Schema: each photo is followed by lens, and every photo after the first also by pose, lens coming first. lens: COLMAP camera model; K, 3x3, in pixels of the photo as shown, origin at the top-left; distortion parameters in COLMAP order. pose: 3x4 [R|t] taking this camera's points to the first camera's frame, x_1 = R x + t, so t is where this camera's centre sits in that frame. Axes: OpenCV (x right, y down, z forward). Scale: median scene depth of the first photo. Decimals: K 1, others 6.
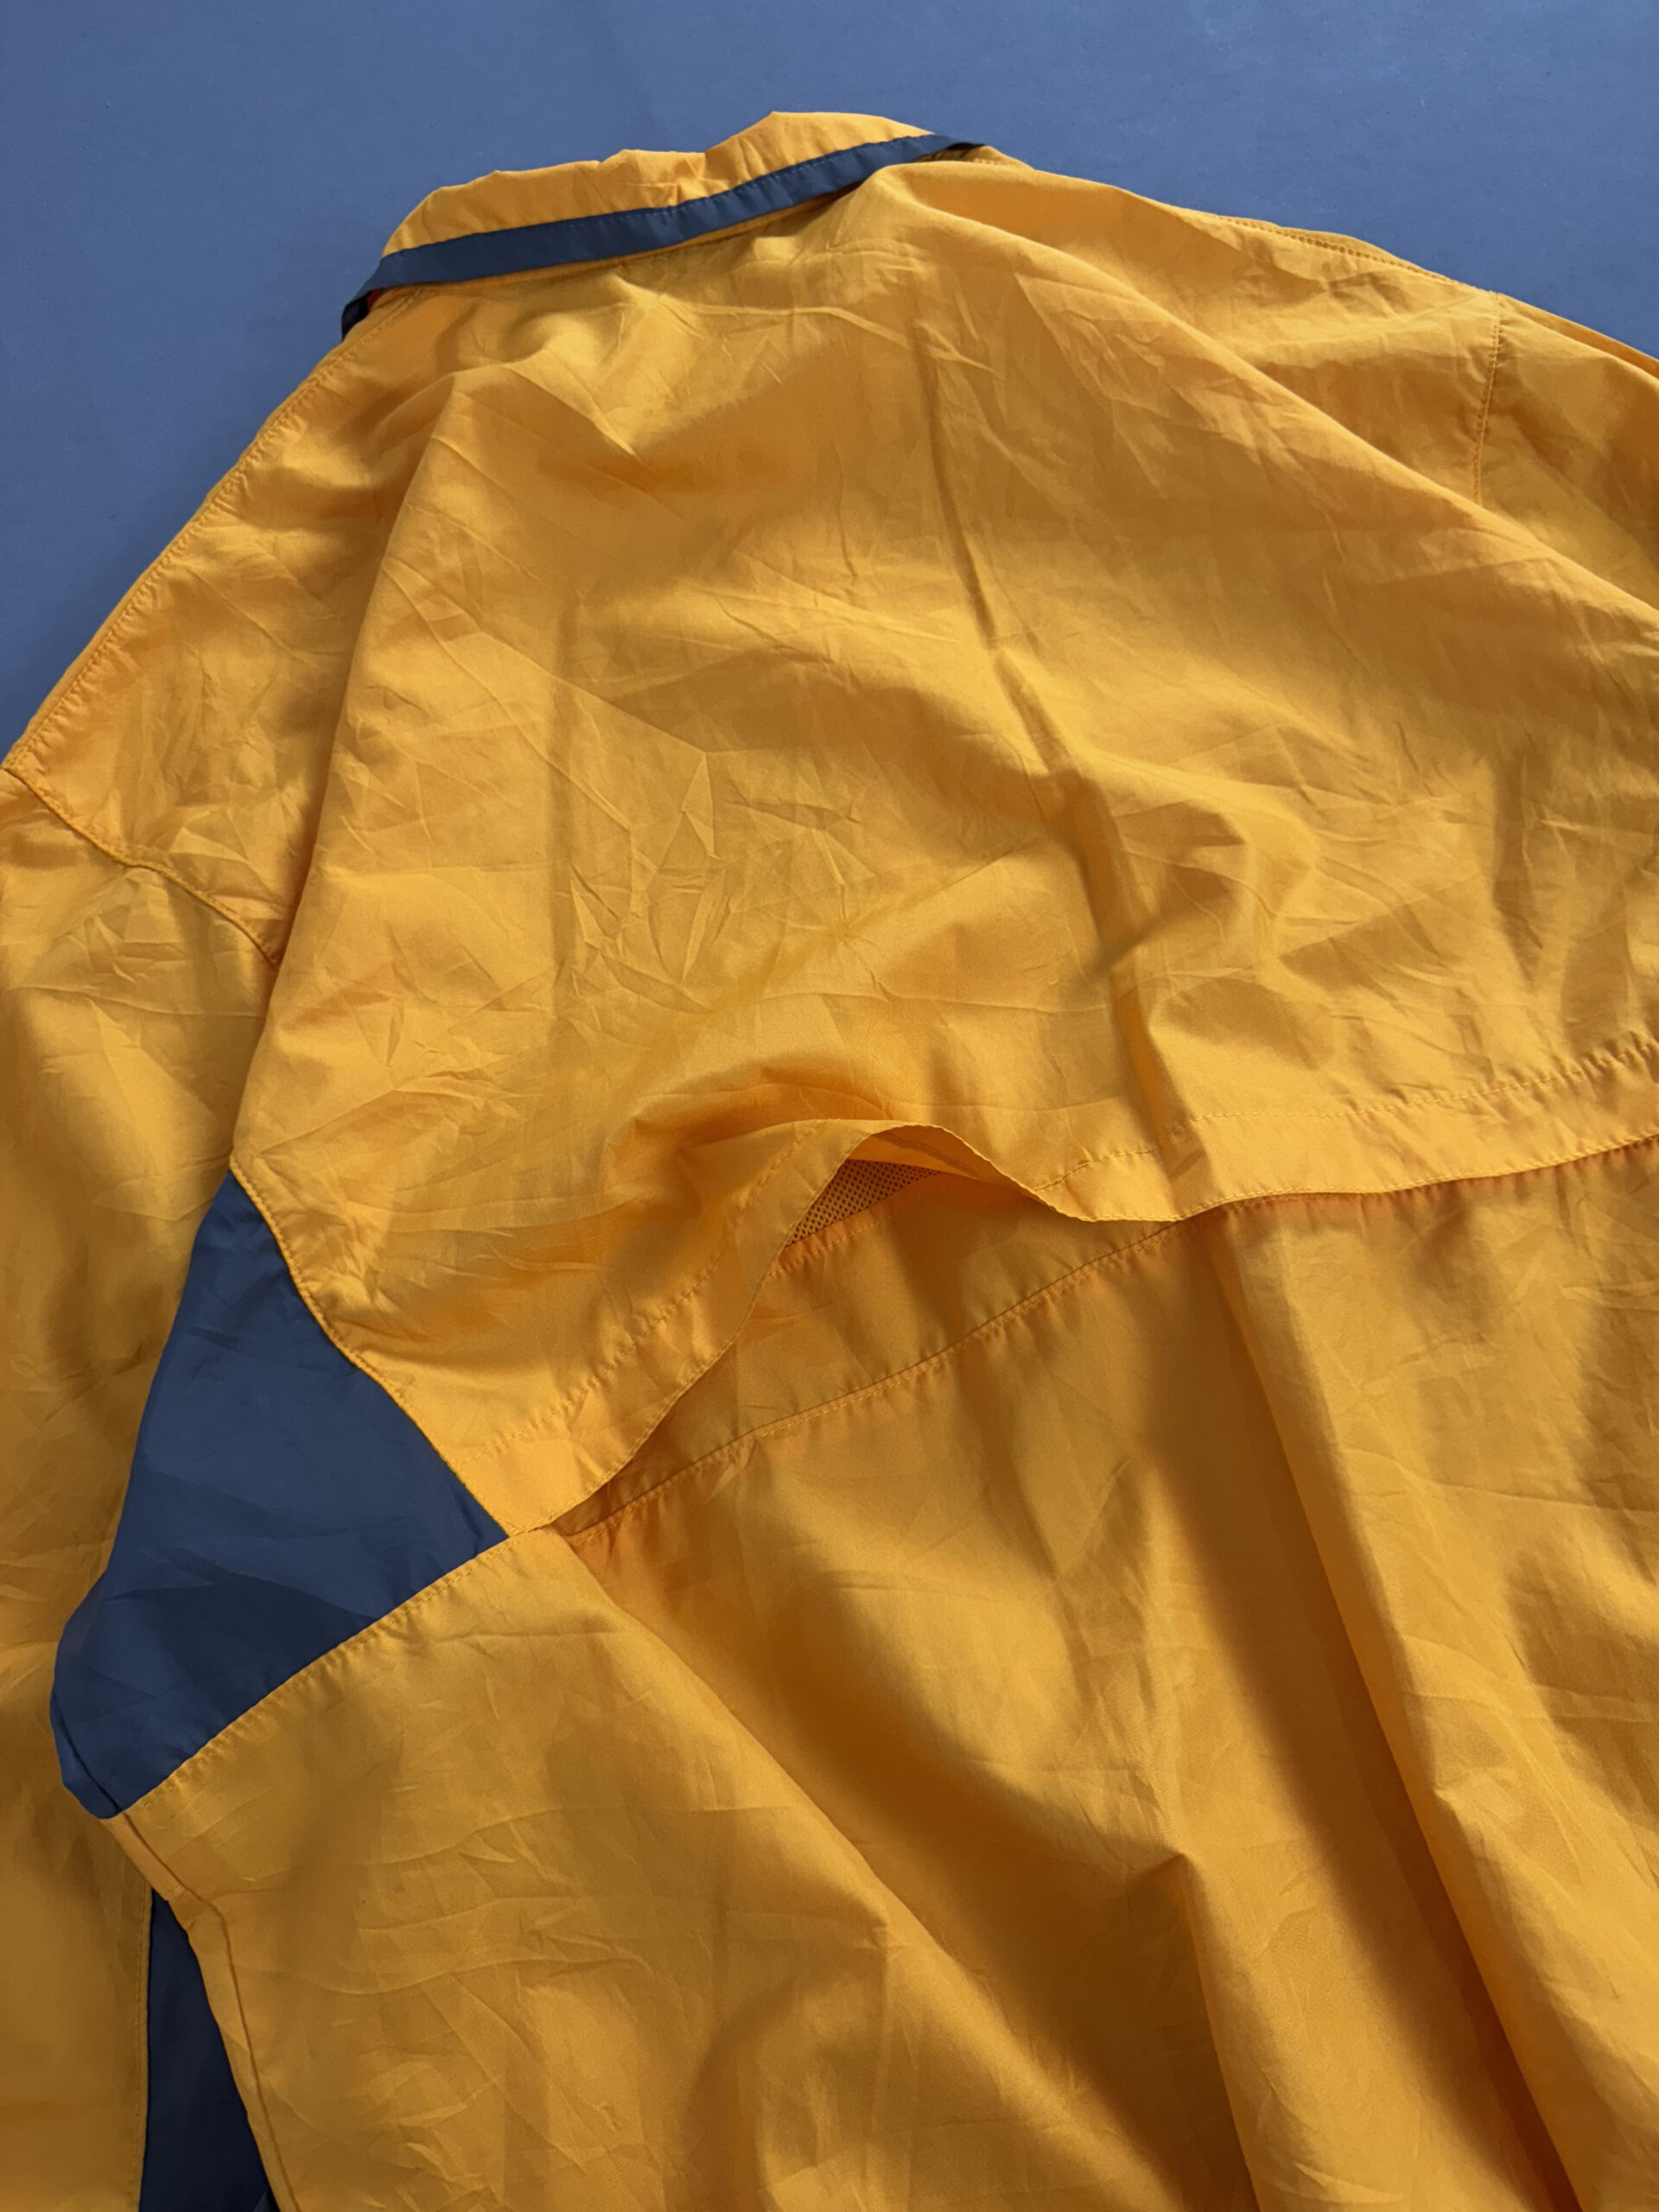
lens RADIAL K [[1206.3, 0, 829.5], [0, 1206.3, 1106.0], [0, 0, 1]] dist [0.196202, -0.158904]
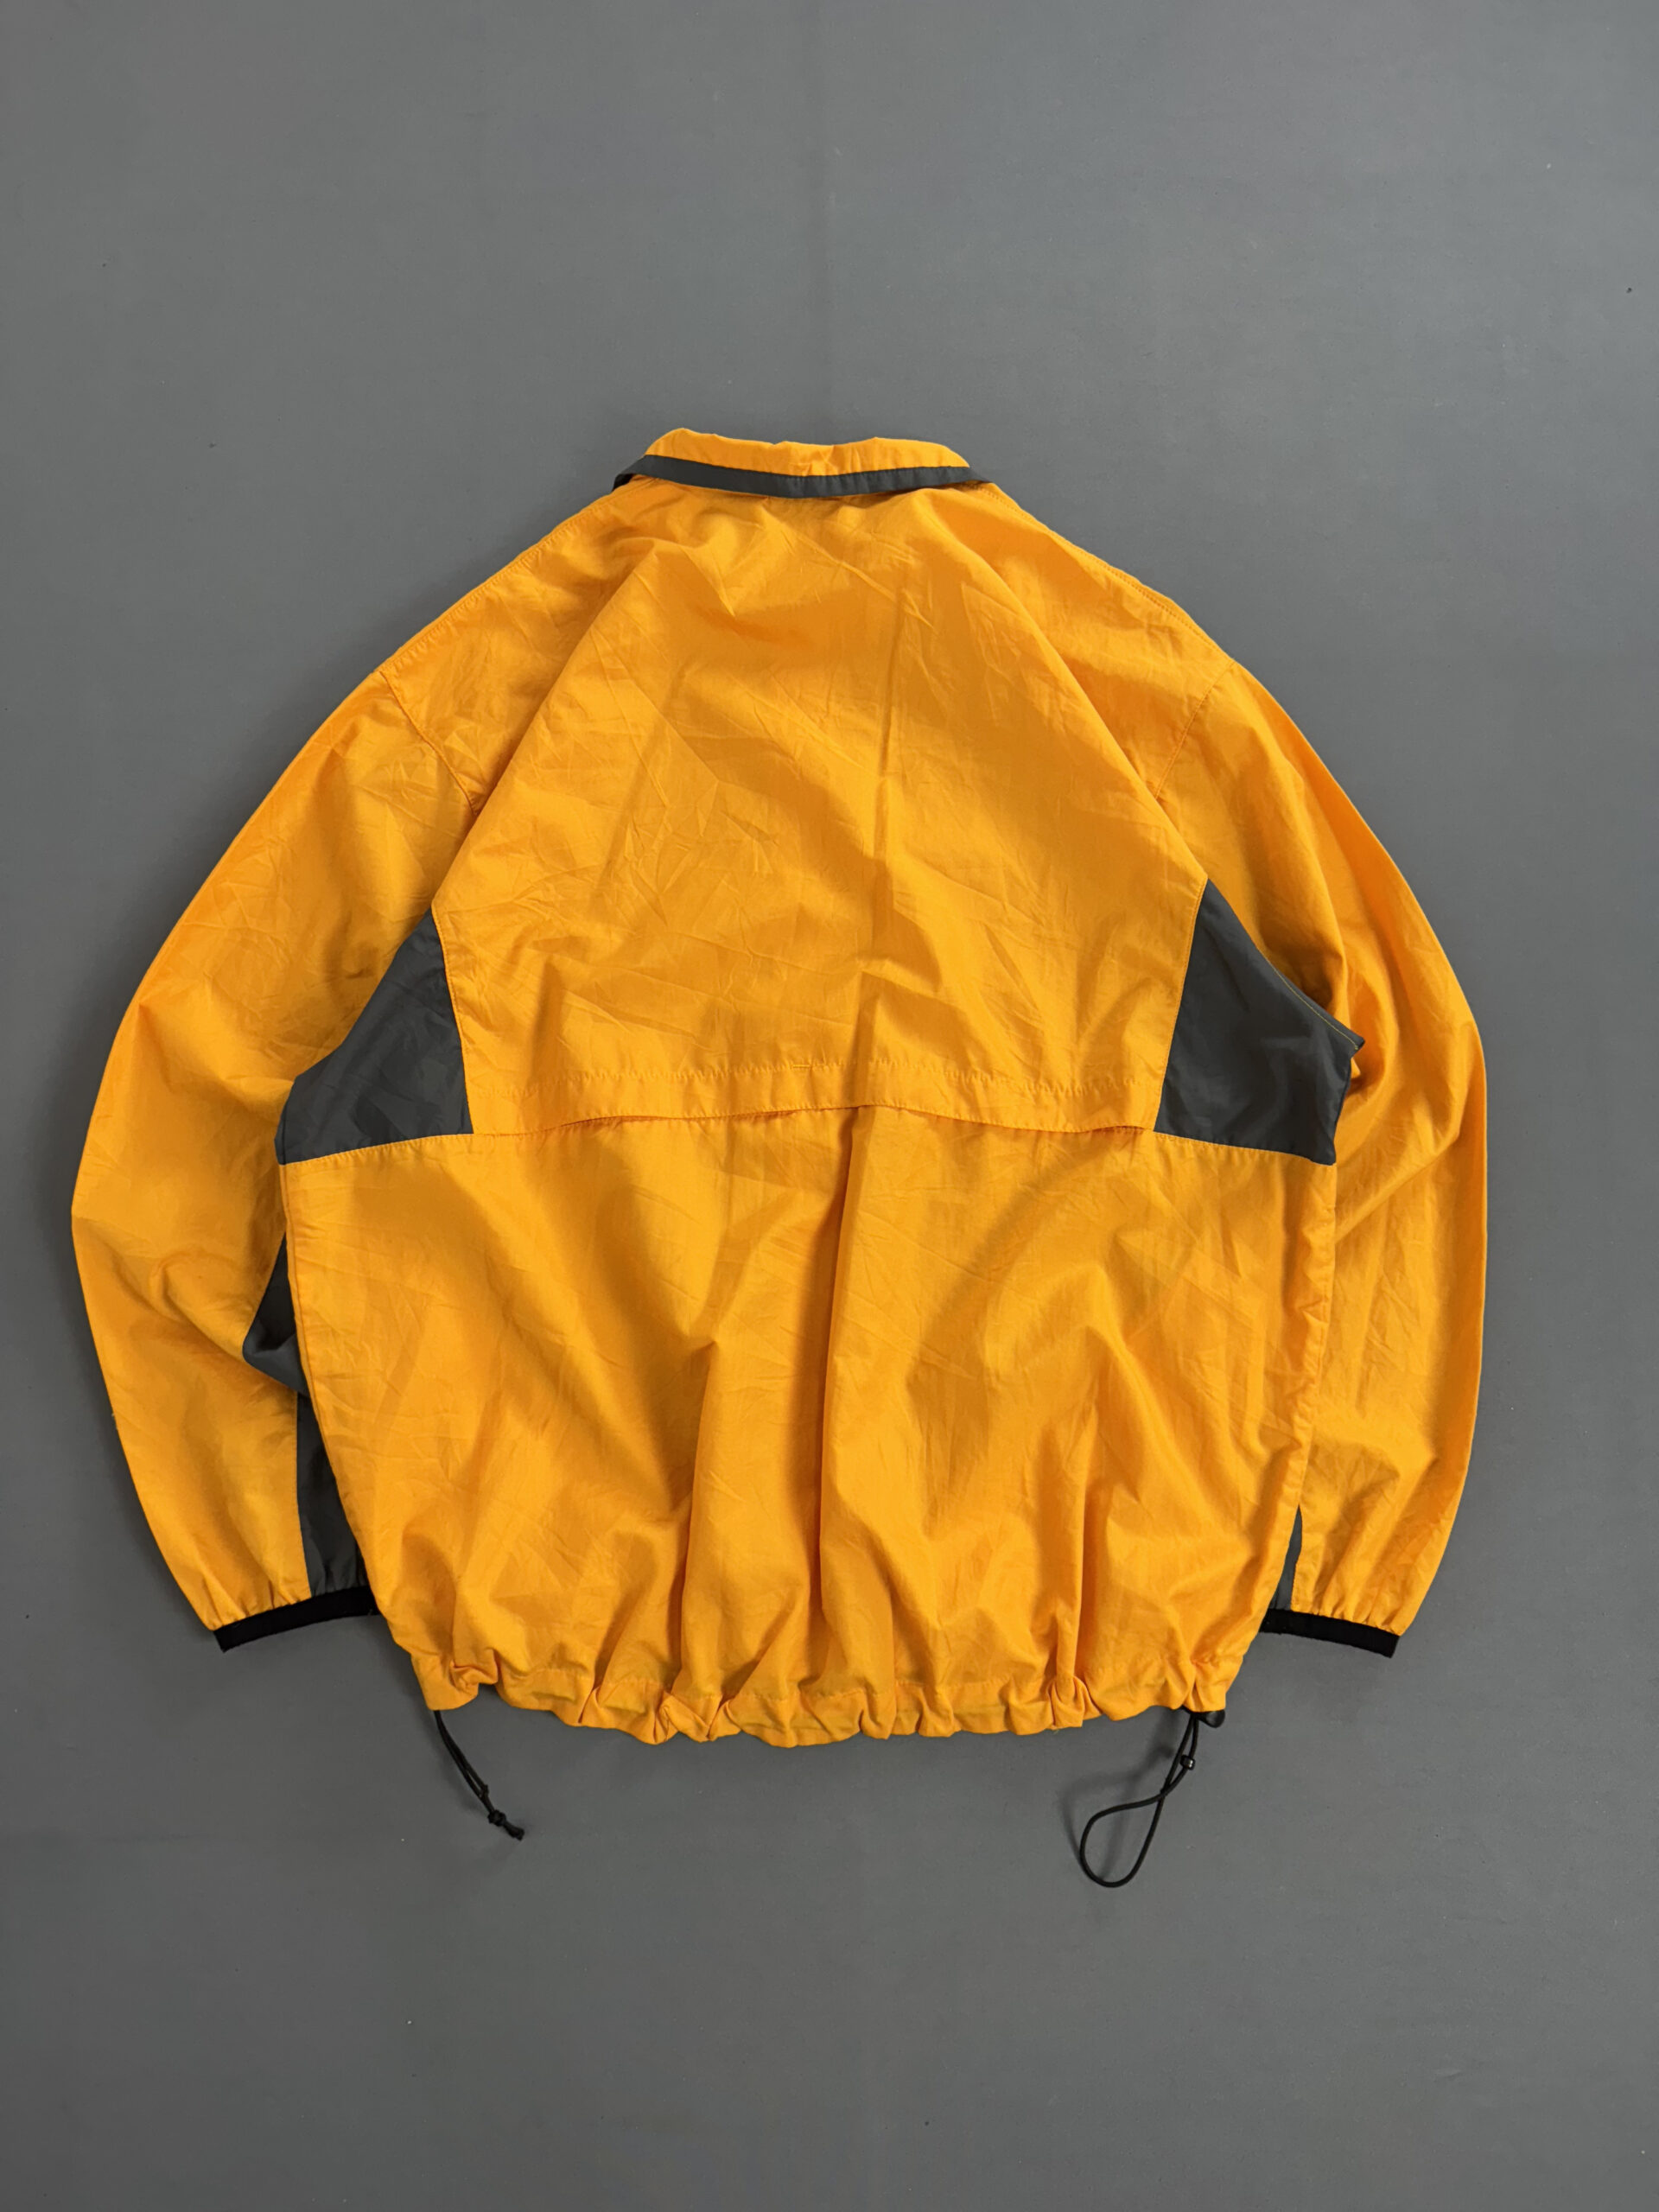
lens RADIAL K [[1540.8, 0, 829.5], [0, 1540.8, 1106.0], [0, 0, 1]] dist [0.228593, 0.000539]
pose [[0.937266, 0.334959, -0.096617, 0.442528], [-0.324470, 0.939527, 0.109581, -0.130508], [0.127479, -0.071358, 0.989271, -1.338170]]
